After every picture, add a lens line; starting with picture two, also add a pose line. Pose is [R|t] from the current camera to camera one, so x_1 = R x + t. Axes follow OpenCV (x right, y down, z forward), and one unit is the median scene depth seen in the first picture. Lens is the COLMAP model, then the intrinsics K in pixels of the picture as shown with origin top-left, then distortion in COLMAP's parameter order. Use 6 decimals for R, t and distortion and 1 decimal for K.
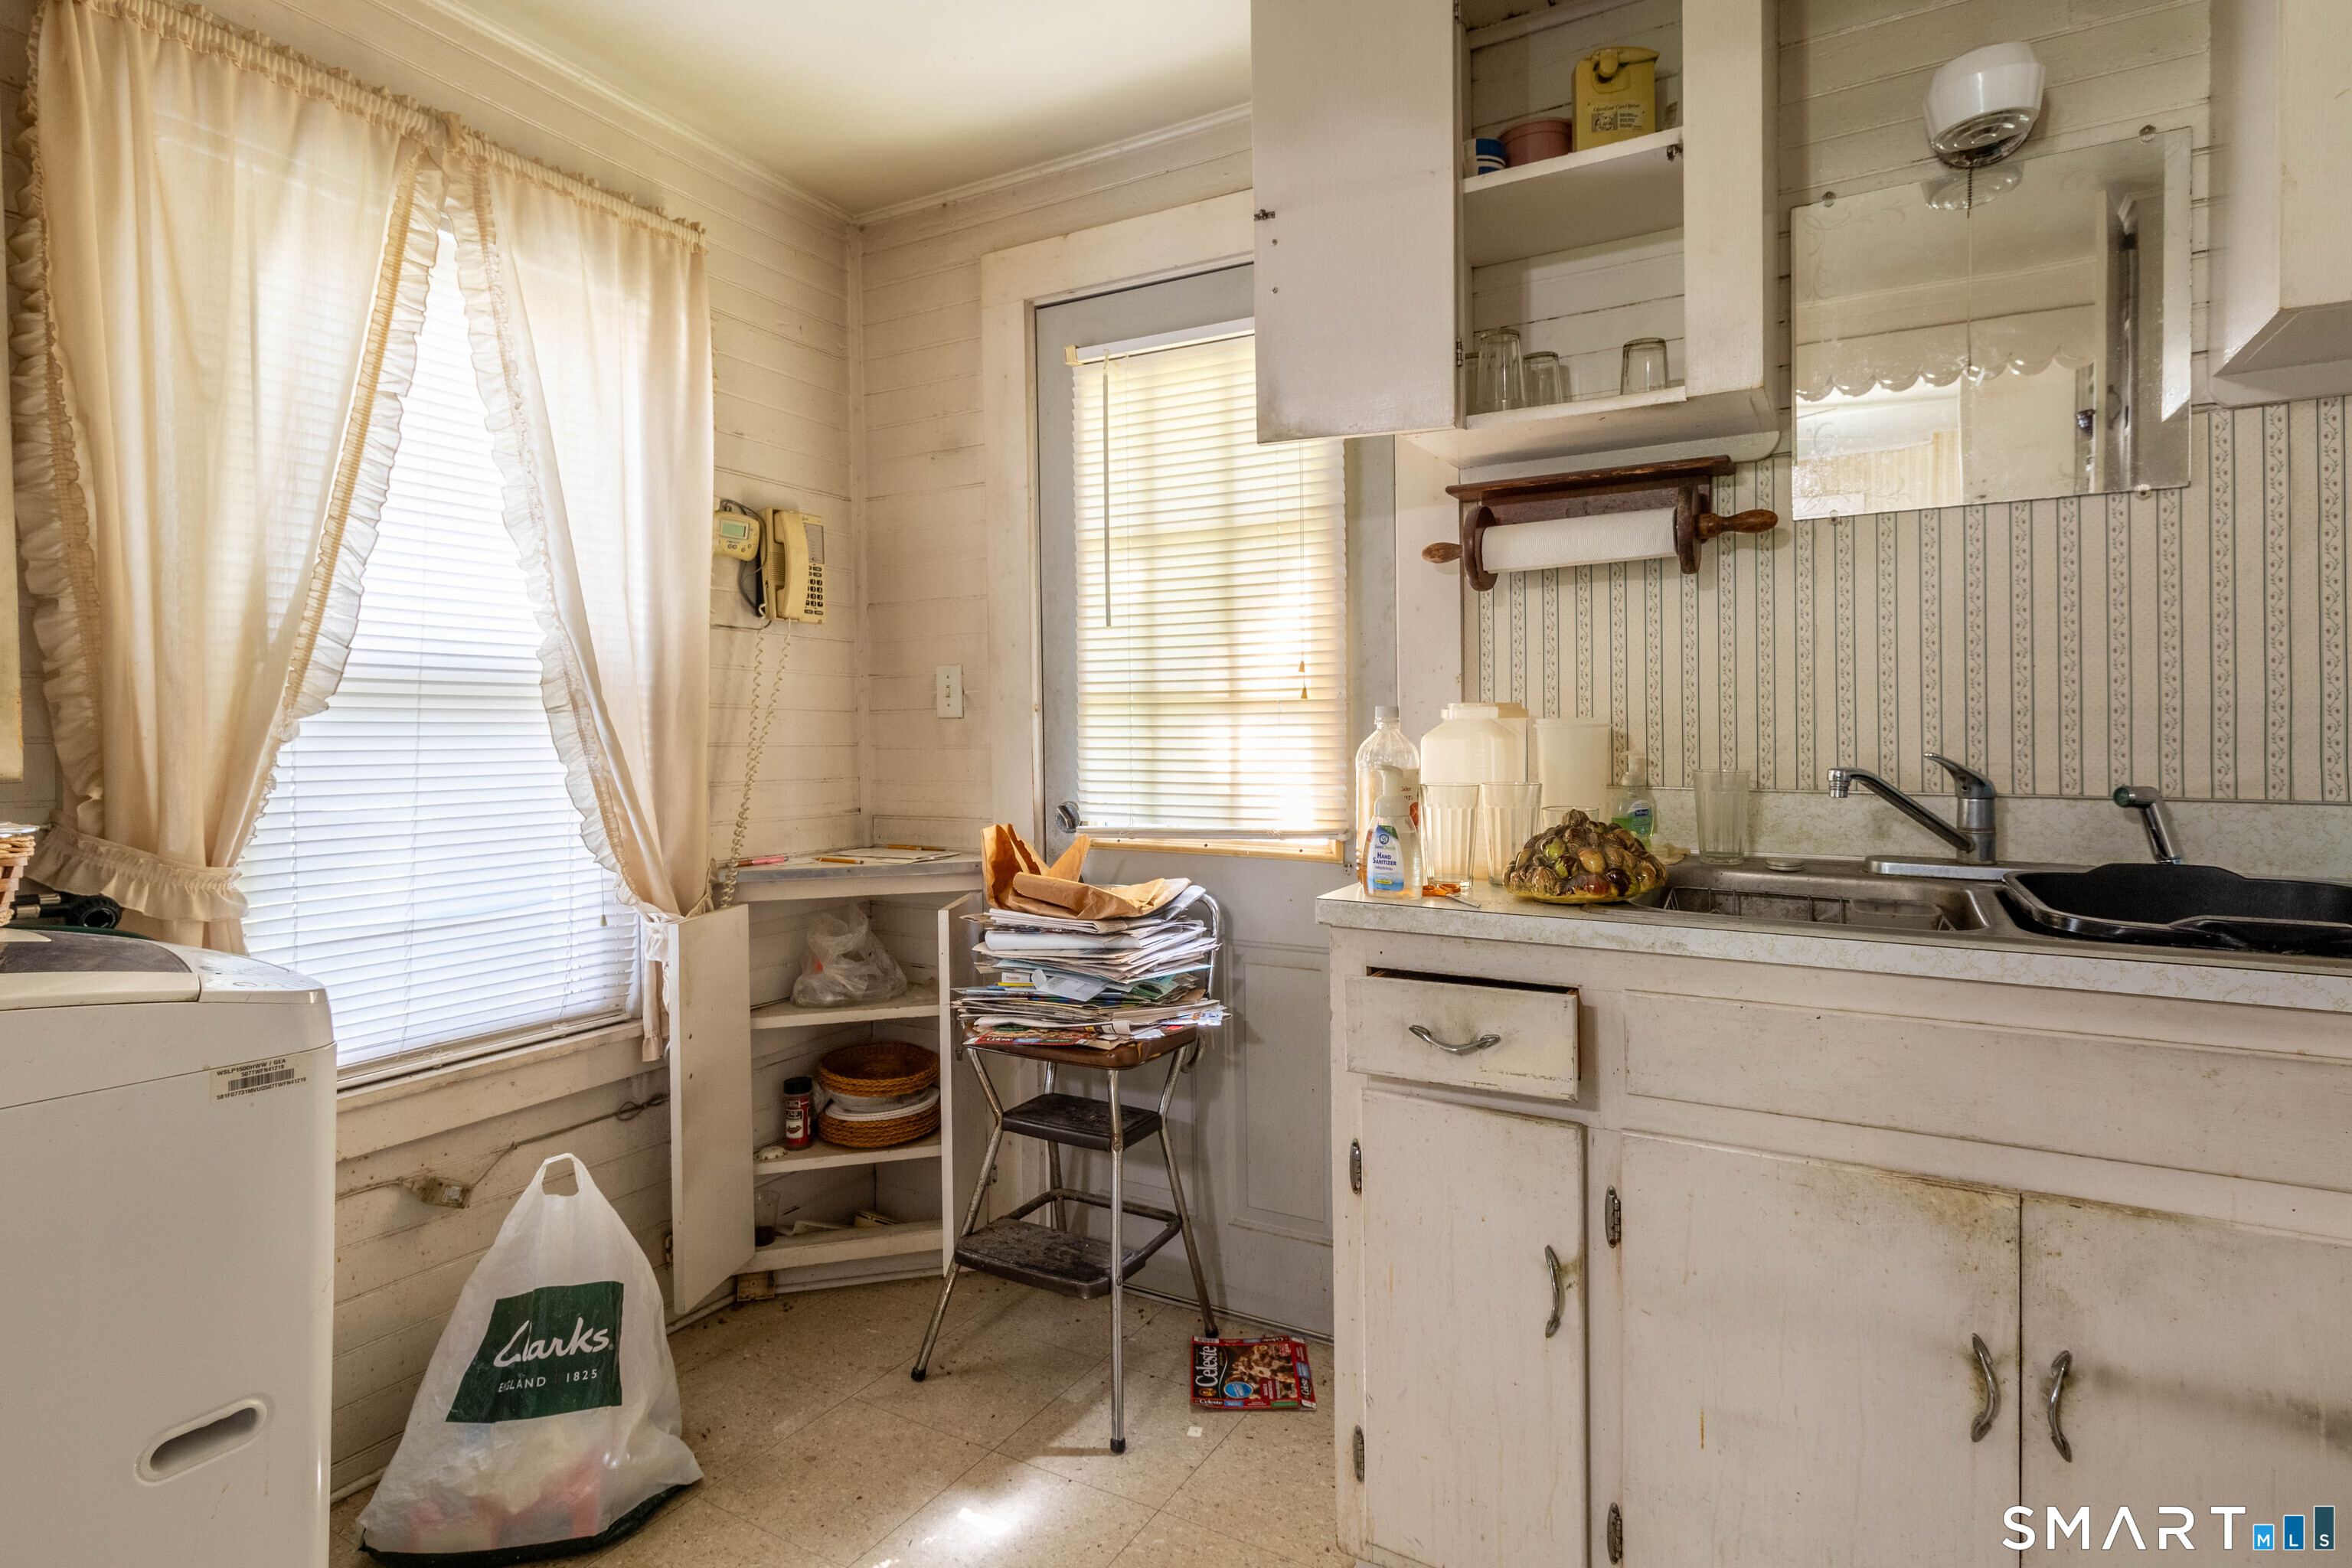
lens RADIAL K [[1135.9, 0, 1161.5], [0, 1135.9, 764.1], [0, 0, 1]] dist [0.003660, 0.000109]
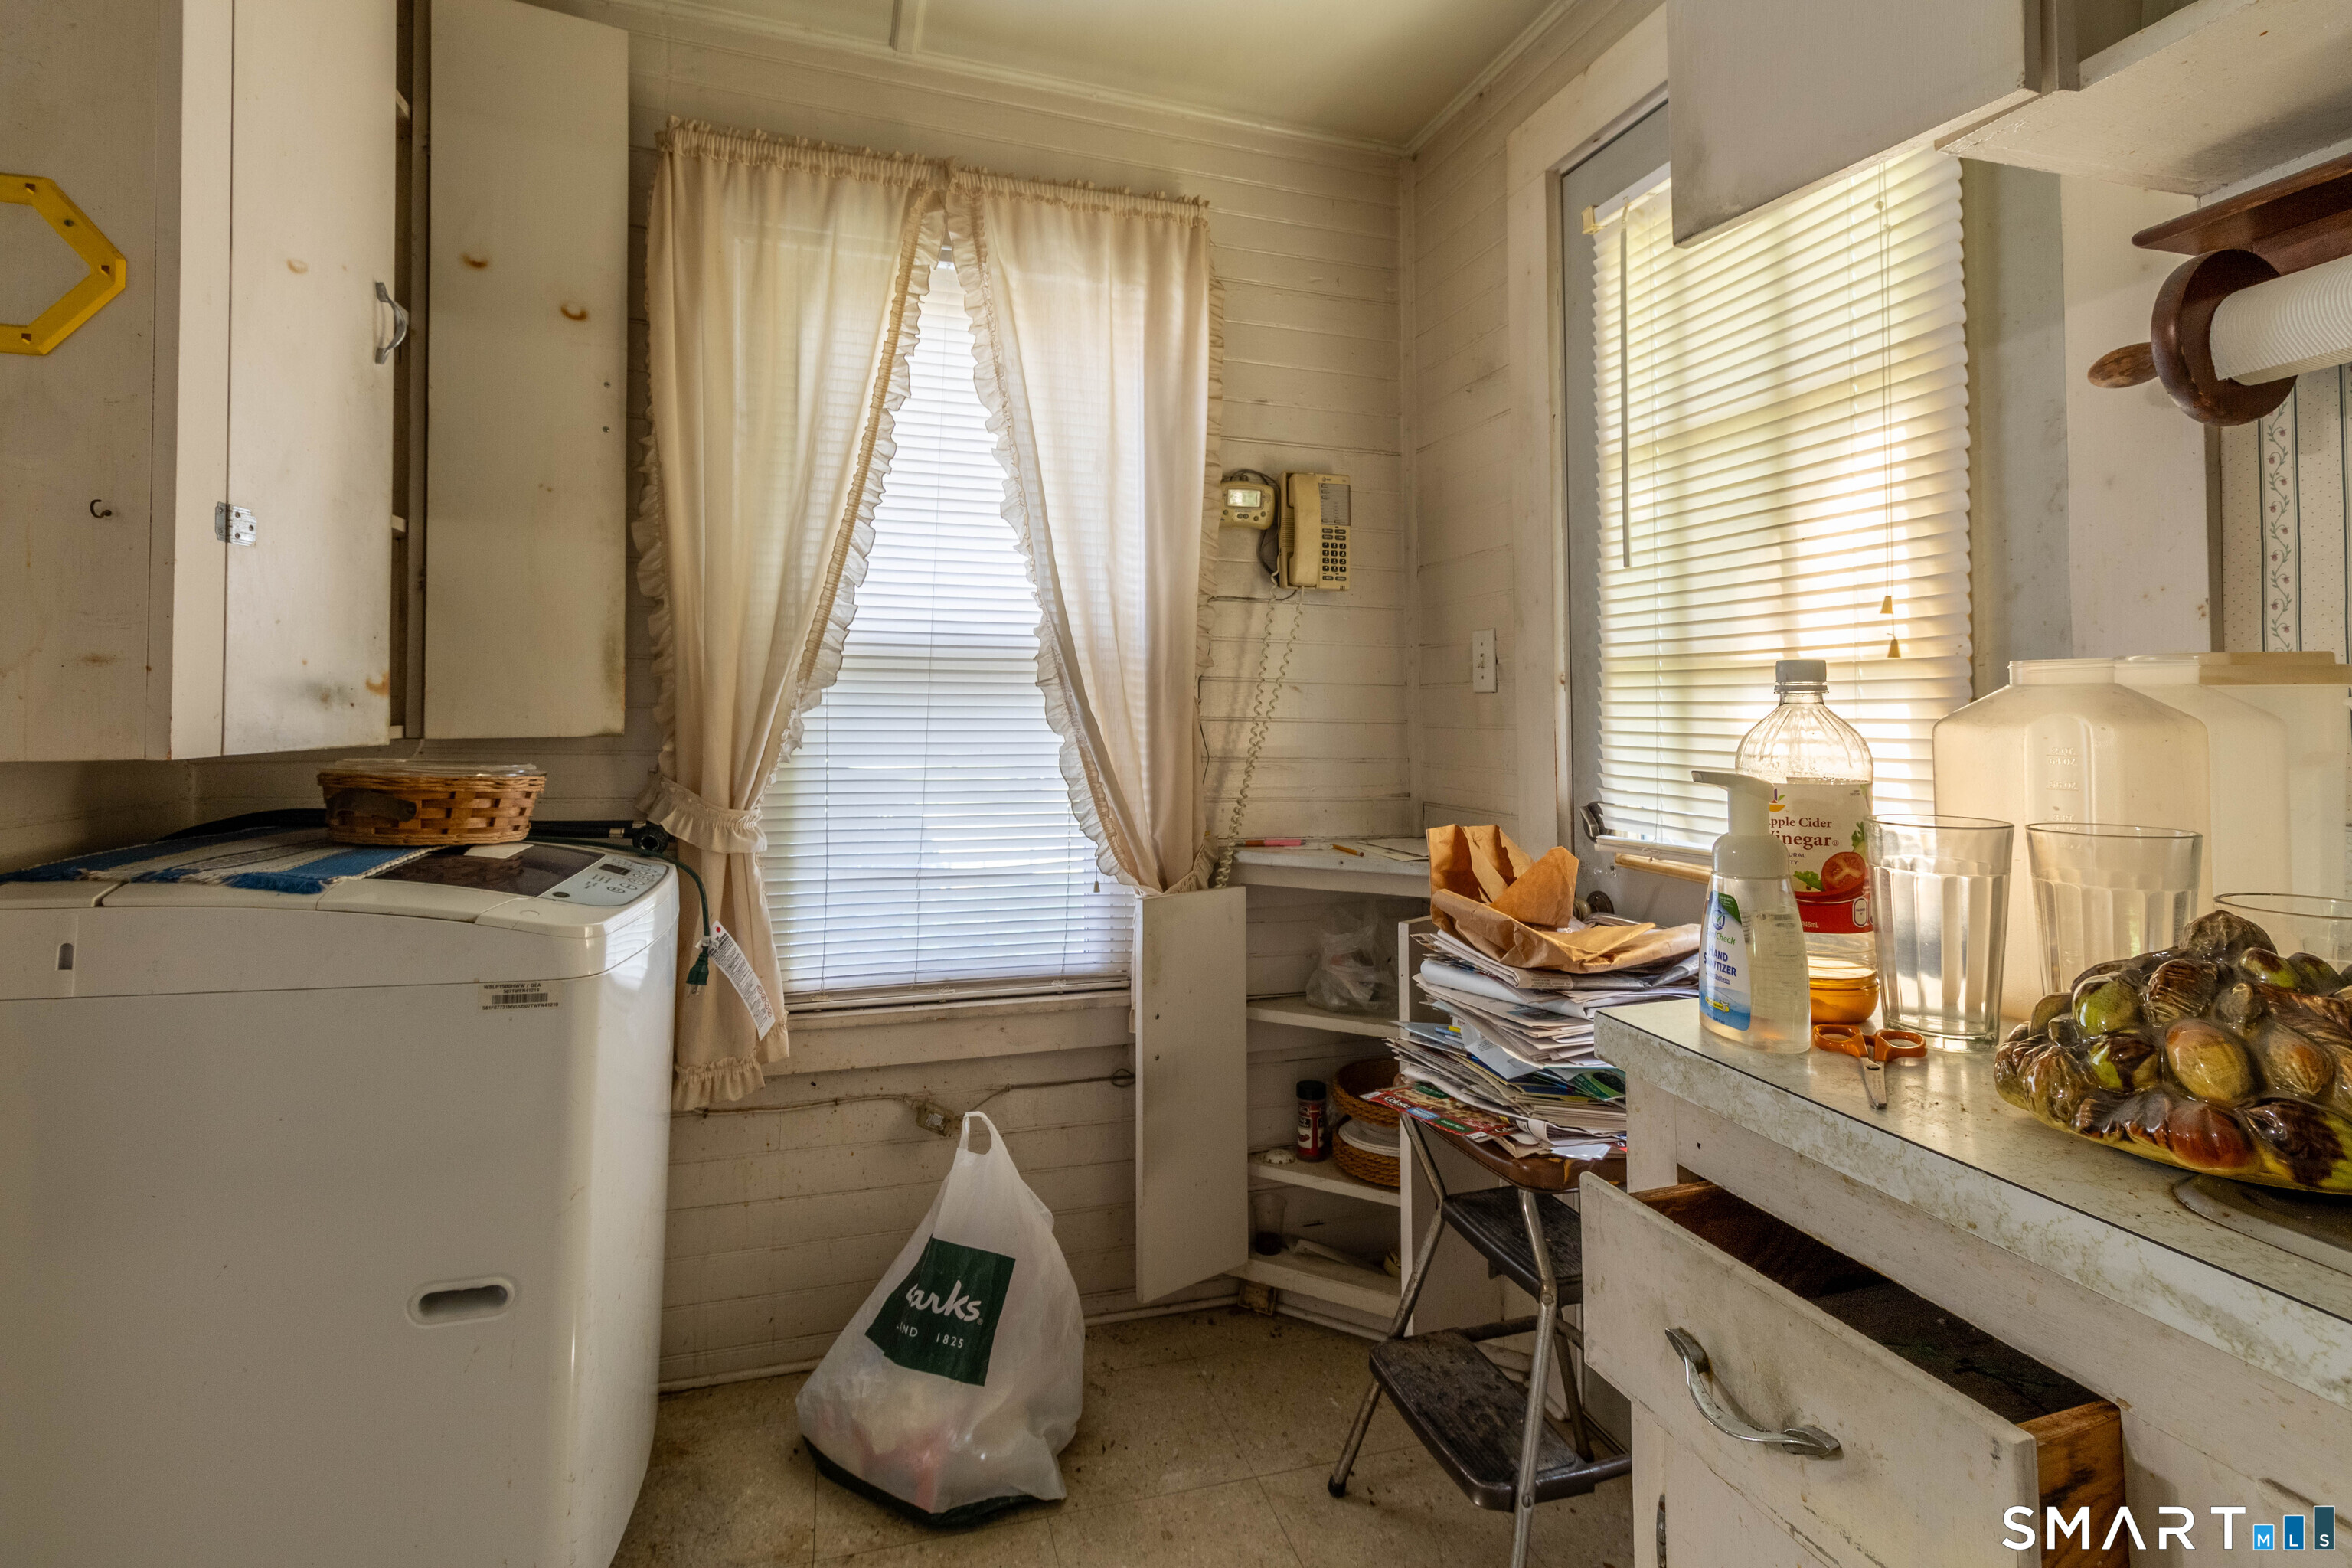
lens RADIAL K [[1080.8, 0, 1181.4], [0, 1080.8, 695.5], [0, 0, 1]] dist [0.007940, -0.001218]
pose [[0.746411, 0.001443, -0.665484, 0.233874], [-0.030640, 0.999012, -0.032199, -0.007568], [0.664780, 0.044424, 0.745717, 0.327990]]
